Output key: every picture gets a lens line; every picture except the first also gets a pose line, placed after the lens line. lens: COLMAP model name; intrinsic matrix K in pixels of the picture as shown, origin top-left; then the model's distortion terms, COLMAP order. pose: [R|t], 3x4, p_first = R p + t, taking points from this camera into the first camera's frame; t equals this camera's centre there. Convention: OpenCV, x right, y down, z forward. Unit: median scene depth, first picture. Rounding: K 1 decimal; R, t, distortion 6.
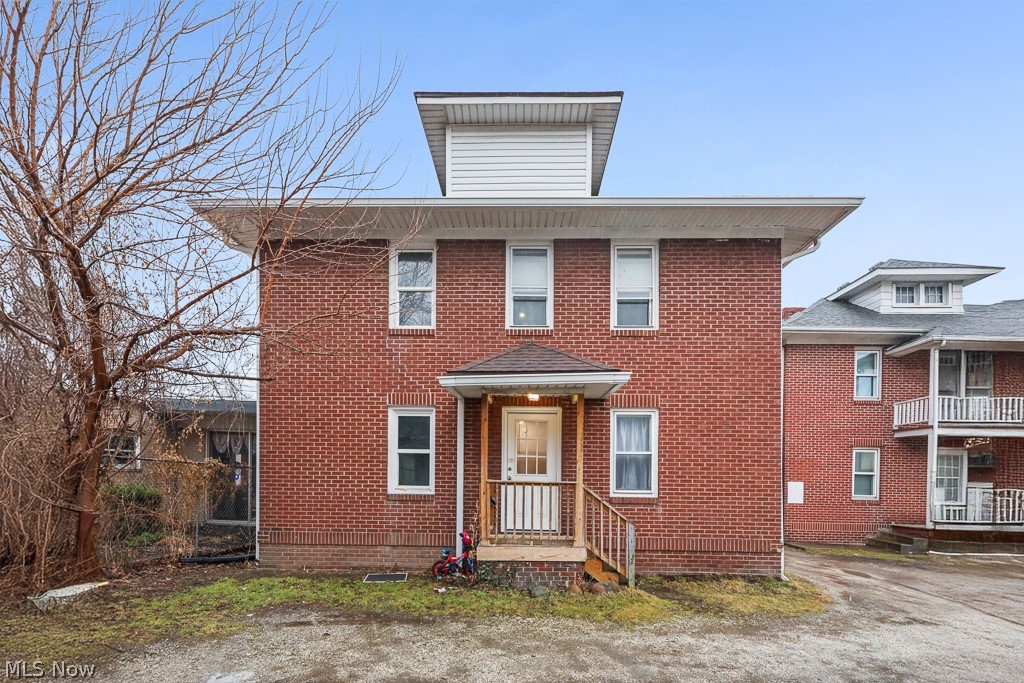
lens RADIAL K [[525.8, 0, 590.3], [0, 525.8, 379.3], [0, 0, 1]] dist [0.002832, 0.000405]
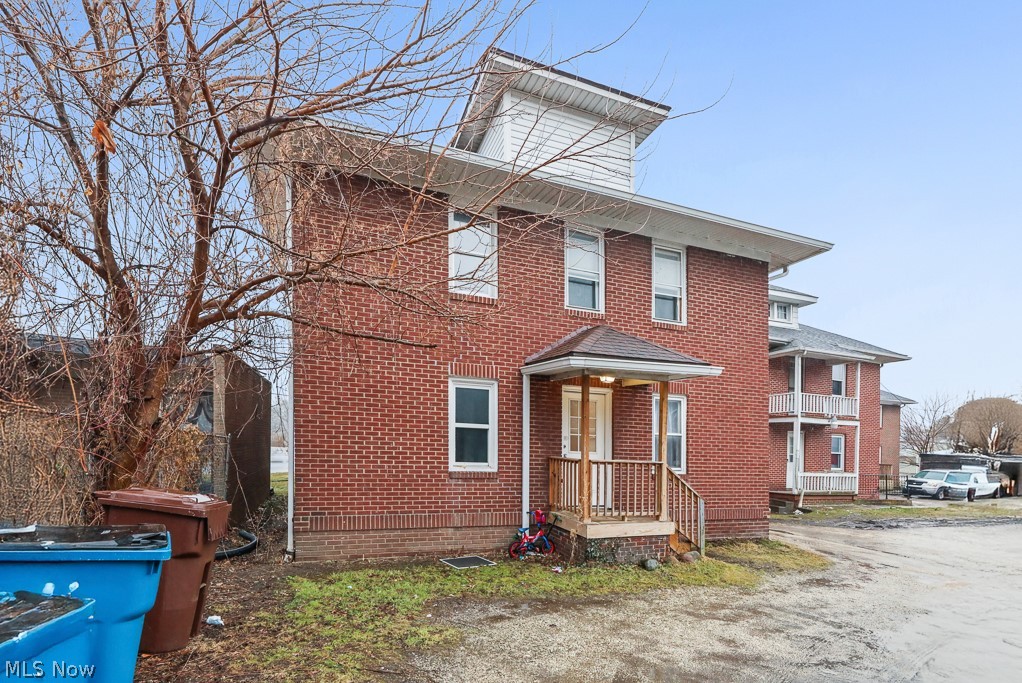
lens RADIAL K [[529.7, 0, 511.0], [0, 529.7, 341.5], [0, 0, 1]] dist [0.001986, 0.000366]
pose [[0.909619, 0.094685, 0.404511, -0.677087], [-0.096876, 0.995182, -0.015100, -0.006480], [-0.403991, -0.025452, 0.914409, 0.106436]]
